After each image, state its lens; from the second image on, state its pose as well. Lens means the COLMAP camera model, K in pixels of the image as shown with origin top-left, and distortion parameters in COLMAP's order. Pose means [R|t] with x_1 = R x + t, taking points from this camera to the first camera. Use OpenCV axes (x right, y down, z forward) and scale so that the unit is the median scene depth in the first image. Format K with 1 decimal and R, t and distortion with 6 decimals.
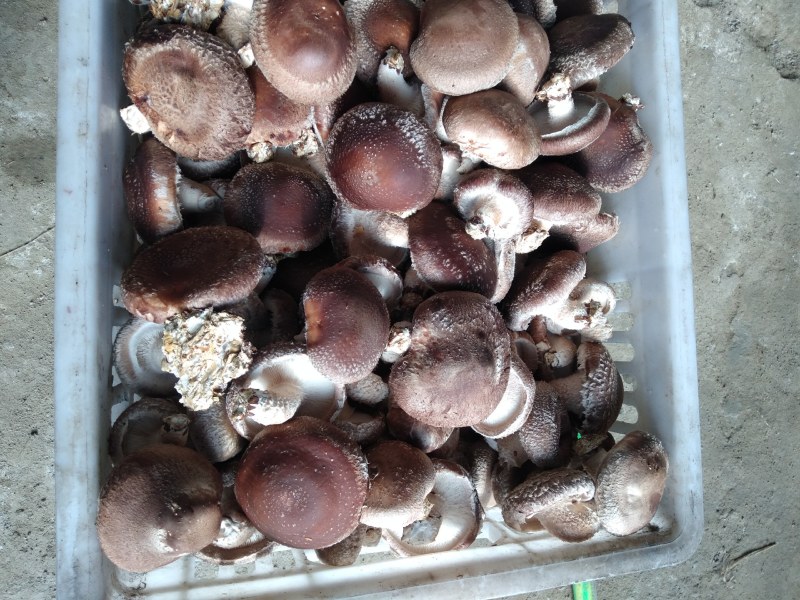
lens RADIAL K [[613.4, 0, 400.0], [0, 613.4, 300.0], [0, 0, 1]] dist [-0.028947, -0.004278]
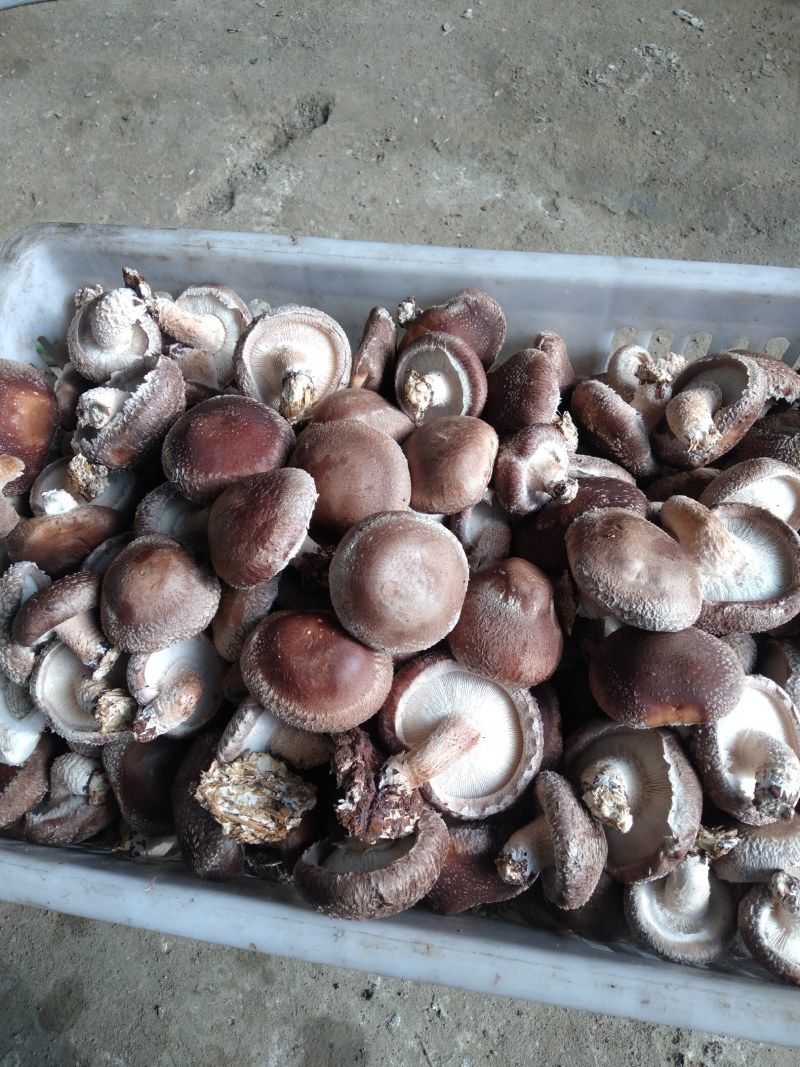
lens RADIAL K [[818.1, 0, 400.0], [0, 818.1, 533.5], [0, 0, 1]] dist [-0.028947, -0.004278]
pose [[0.149059, -0.983714, 0.100439, -0.028065], [0.986035, 0.140240, -0.089822, -0.093107], [0.074274, 0.112425, 0.990880, -0.047611]]
